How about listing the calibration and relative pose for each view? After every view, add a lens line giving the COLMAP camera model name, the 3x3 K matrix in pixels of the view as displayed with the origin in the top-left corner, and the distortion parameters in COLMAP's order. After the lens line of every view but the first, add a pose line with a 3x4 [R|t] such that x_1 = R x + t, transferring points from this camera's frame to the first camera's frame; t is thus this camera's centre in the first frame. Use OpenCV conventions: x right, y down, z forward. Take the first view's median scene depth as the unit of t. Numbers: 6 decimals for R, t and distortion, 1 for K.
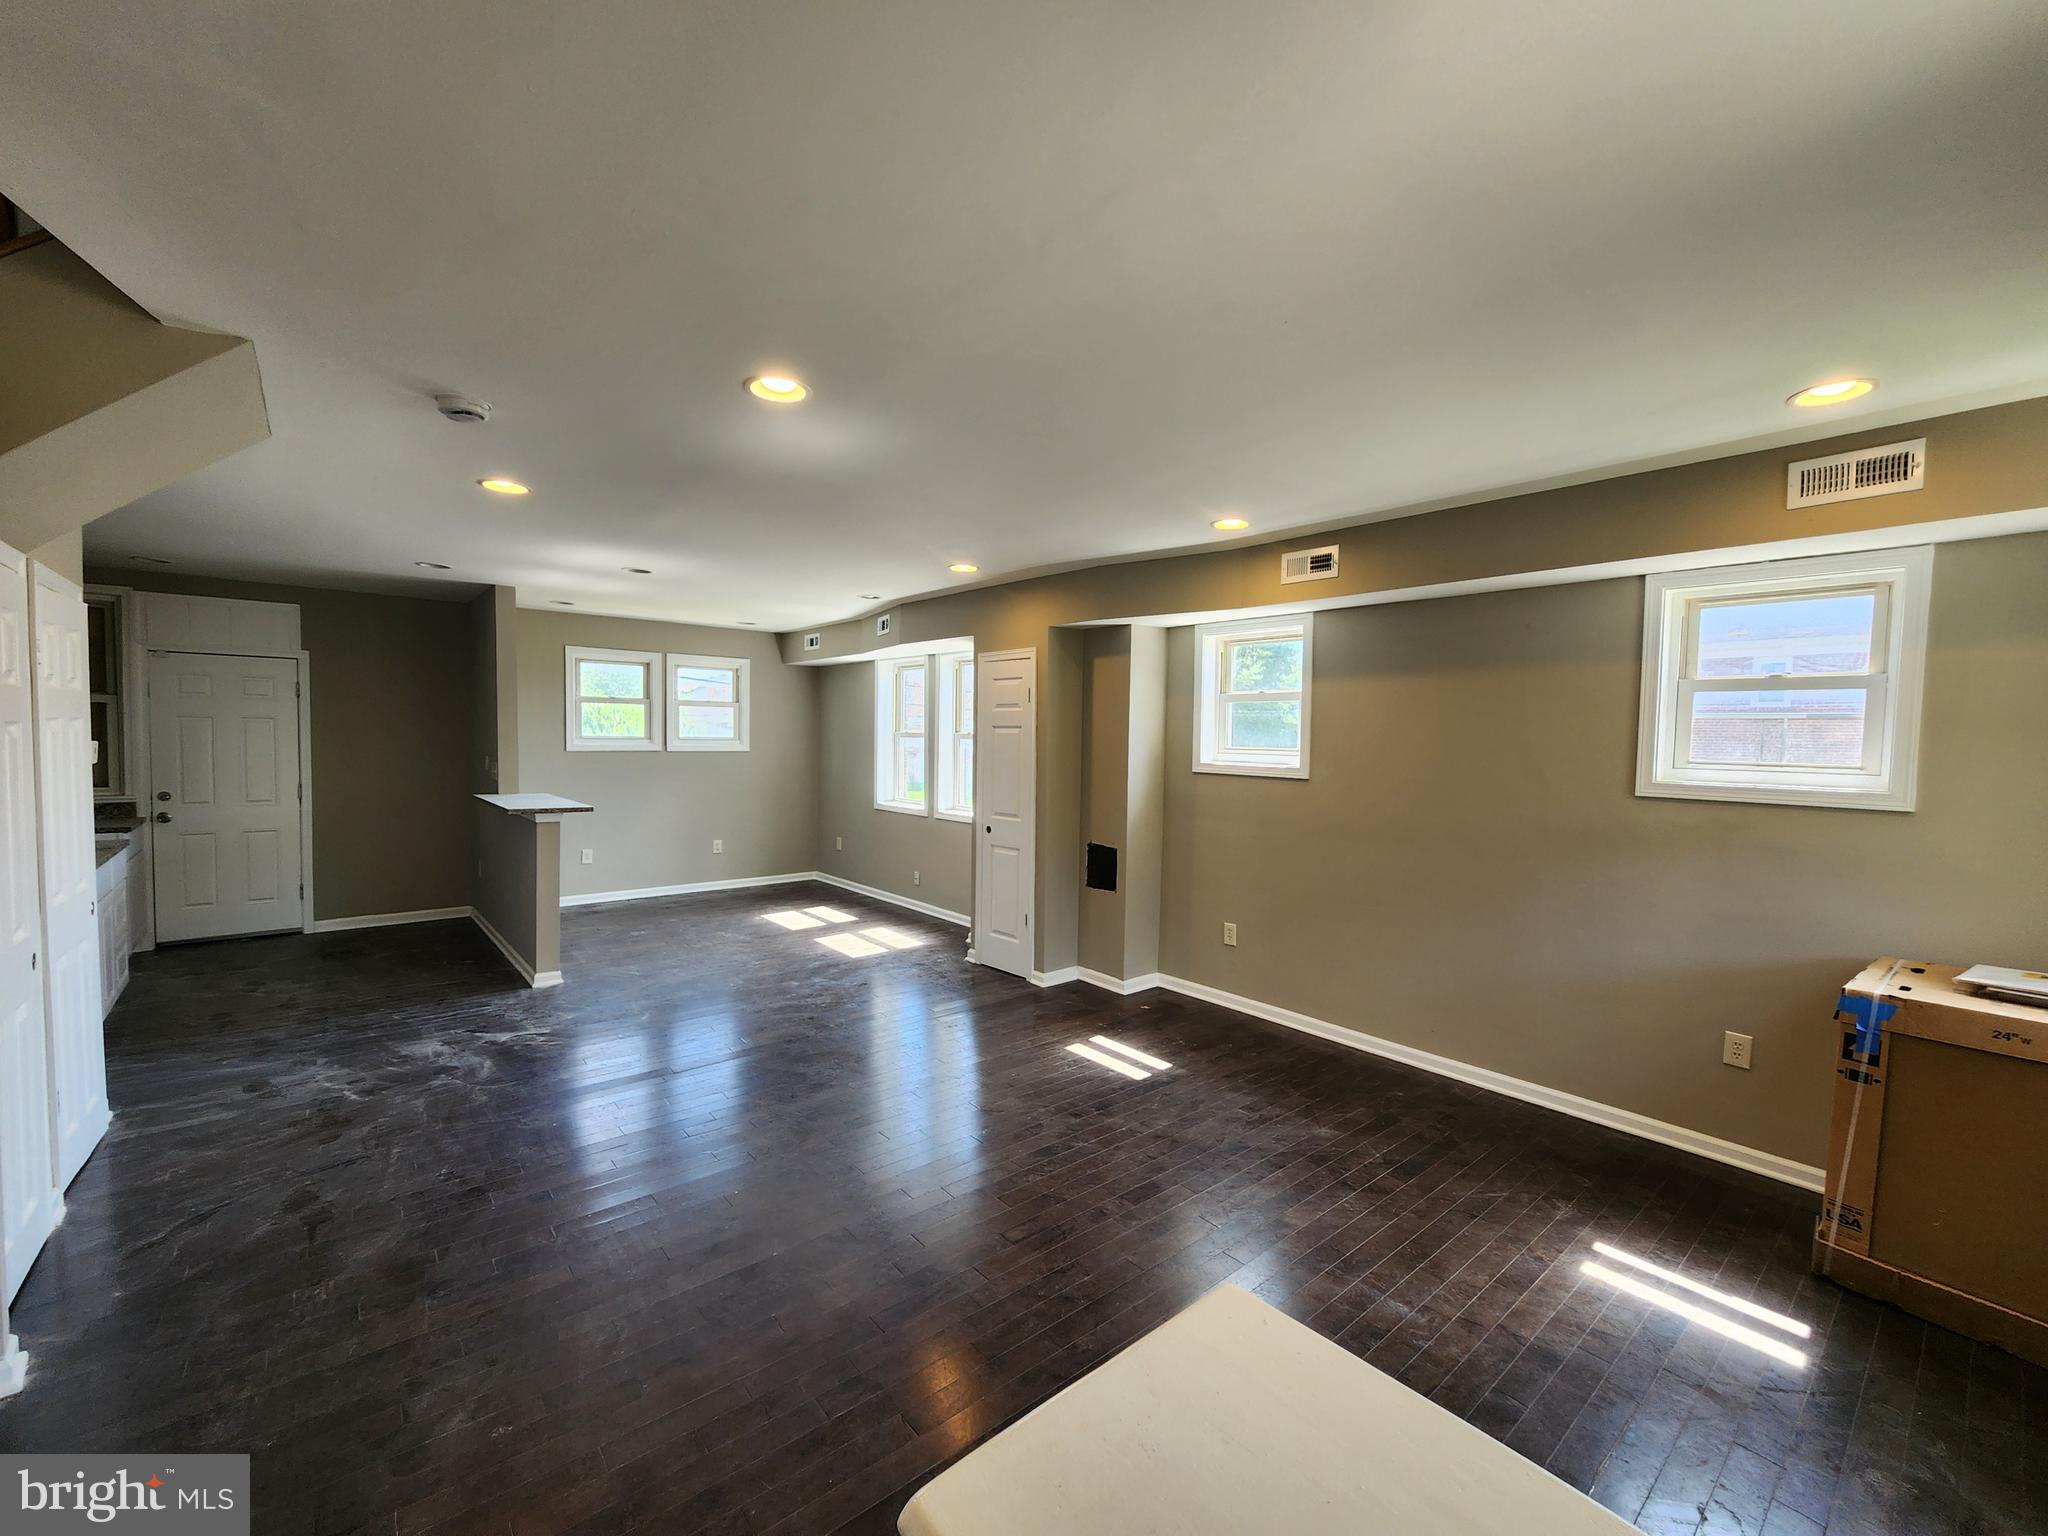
lens RADIAL K [[842.0, 0, 1038.4], [0, 842.0, 773.3], [0, 0, 1]] dist [-0.000603, -0.000383]
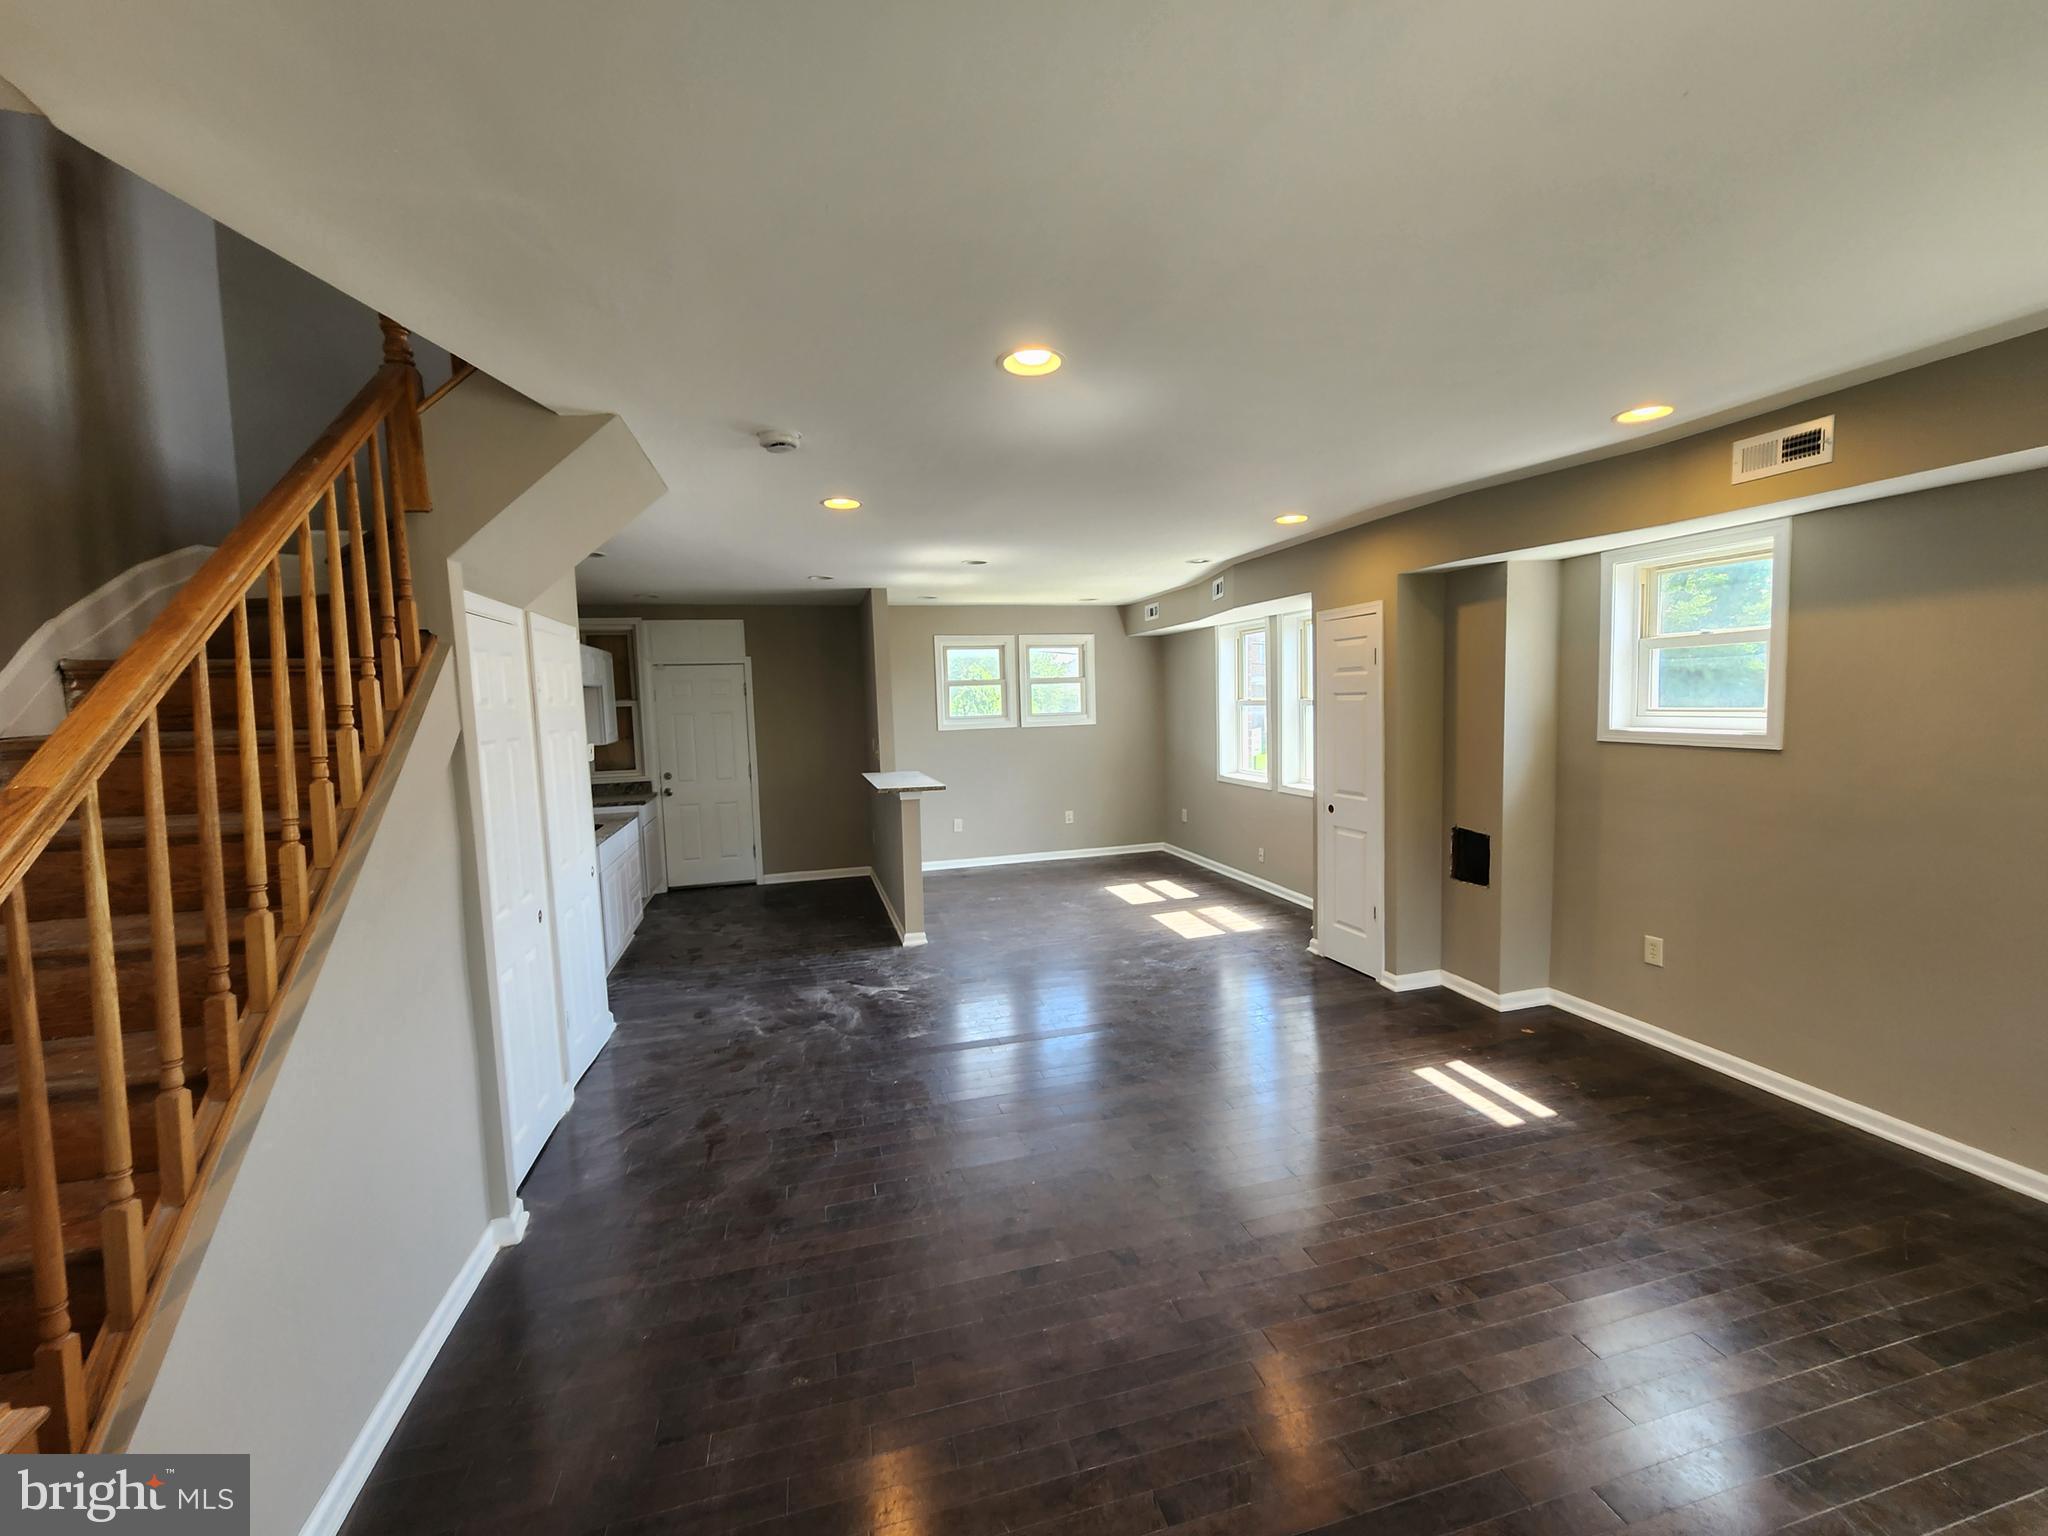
lens RADIAL K [[845.4, 0, 1037.5], [0, 845.4, 769.7], [0, 0, 1]] dist [-0.001914, 0.003179]
pose [[0.906209, -0.008667, -0.422741, 0.048864], [0.026474, 0.998991, 0.036269, -0.019895], [0.422000, -0.044059, 0.905525, 0.070828]]
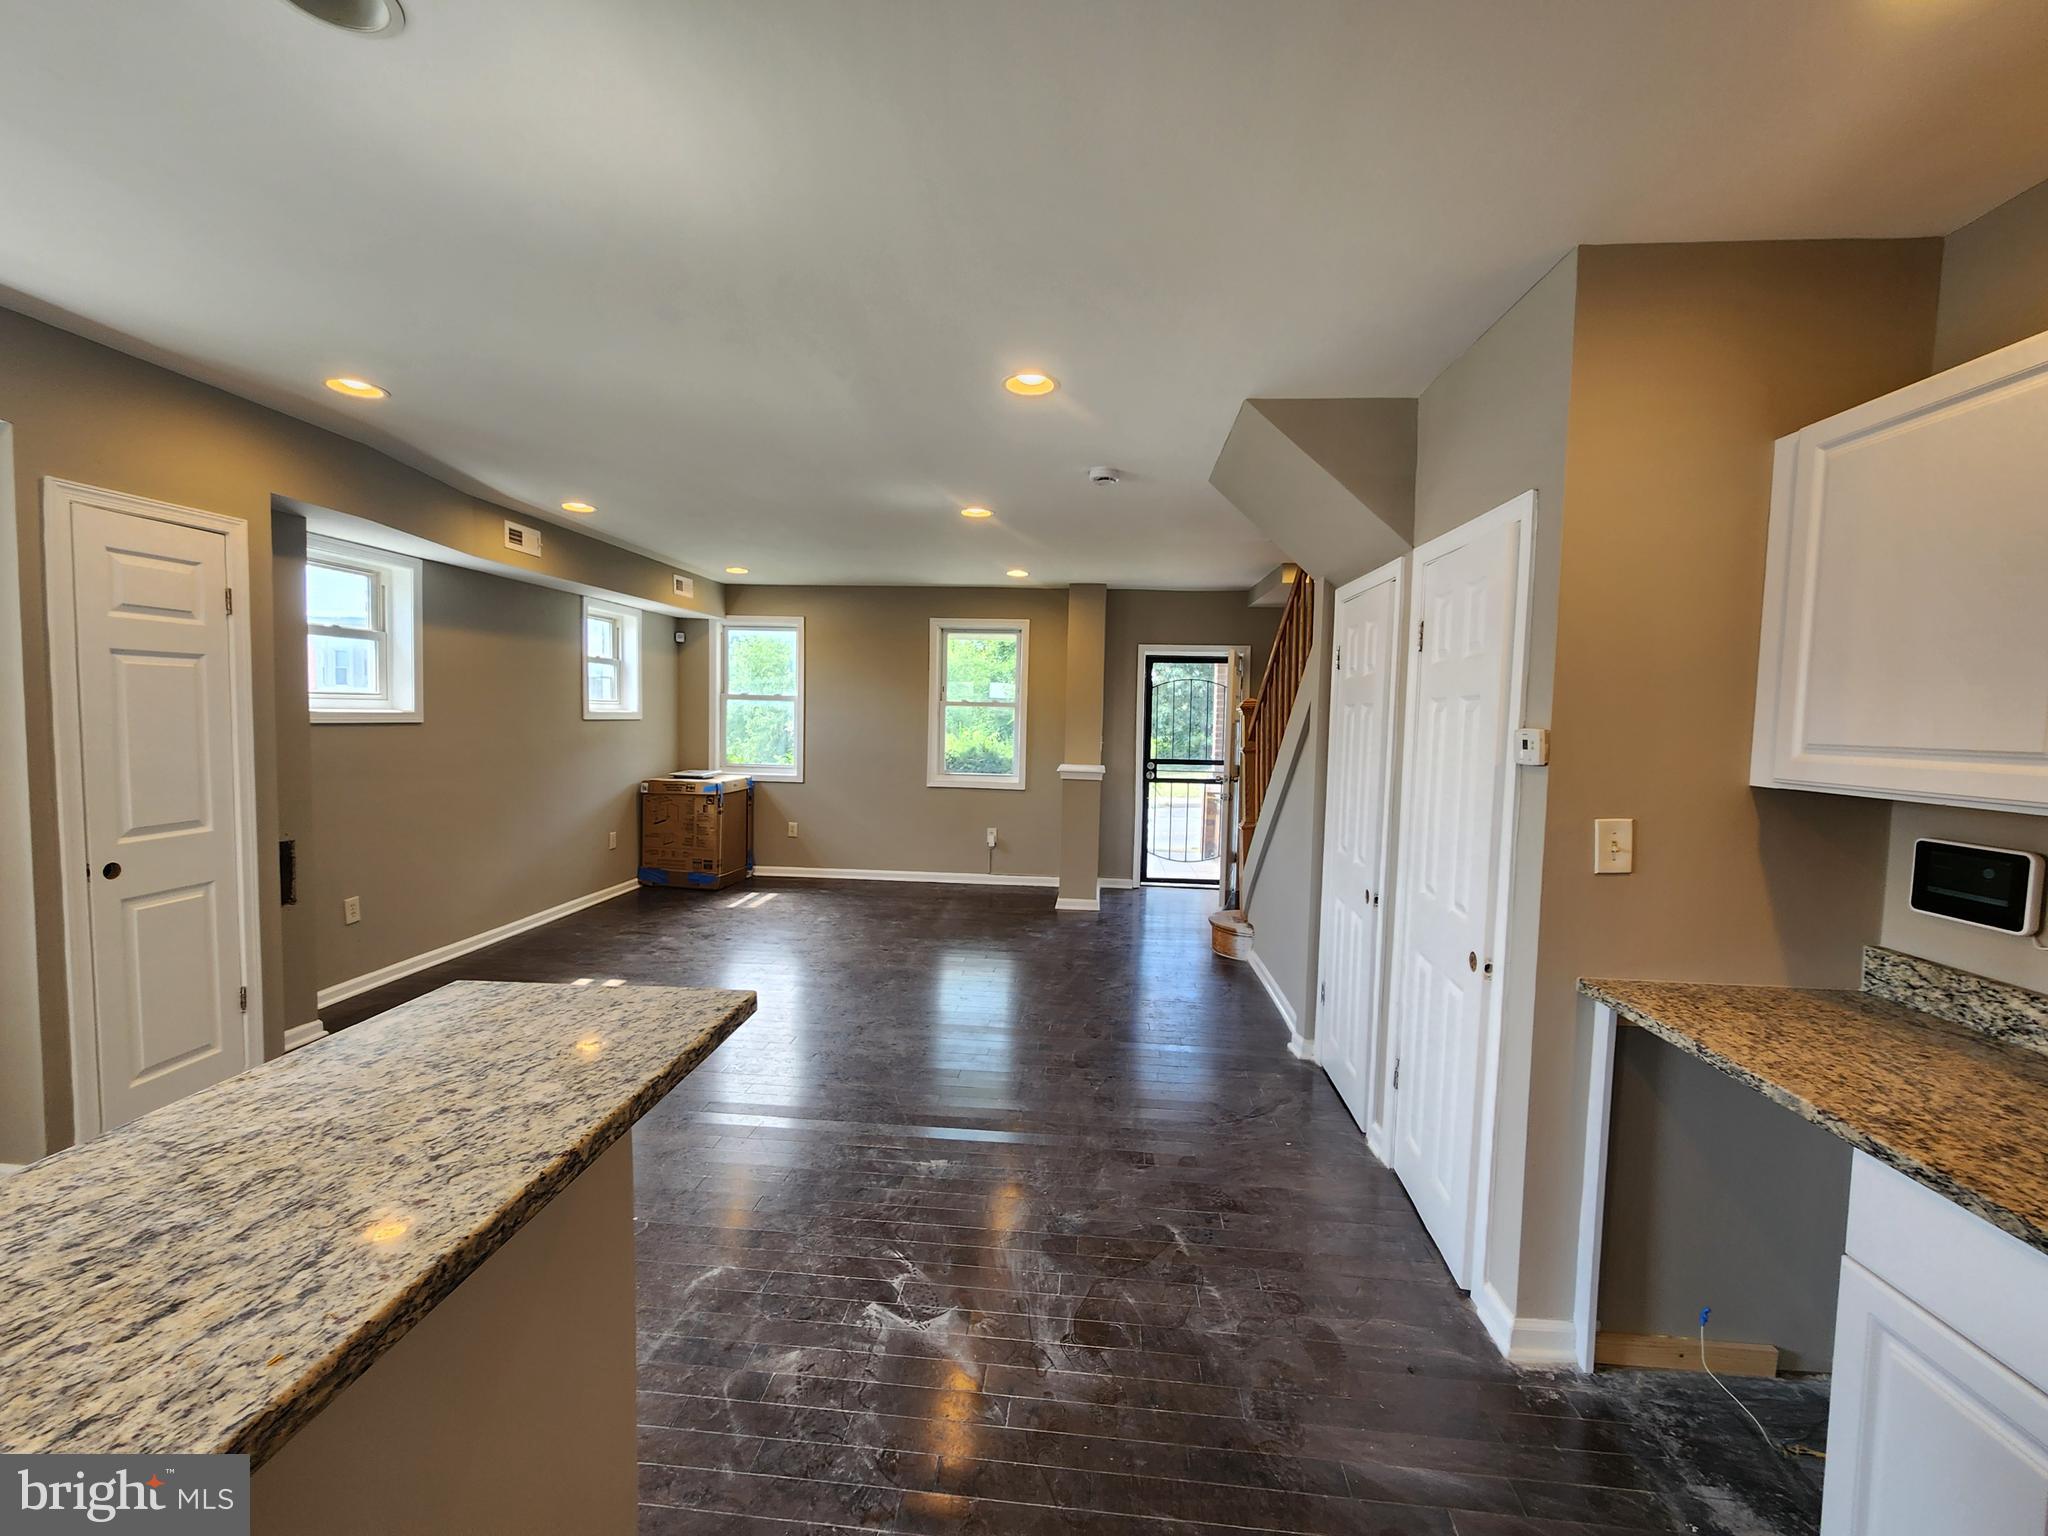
lens RADIAL K [[847.6, 0, 1024.0], [0, 847.6, 768.0], [0, 0, 1]] dist [0.000904, -0.000076]
pose [[-0.702071, -0.081585, 0.707418, -0.952848], [-0.003022, 0.993748, 0.111607, -0.056302], [-0.712100, 0.076218, -0.697928, 1.238328]]
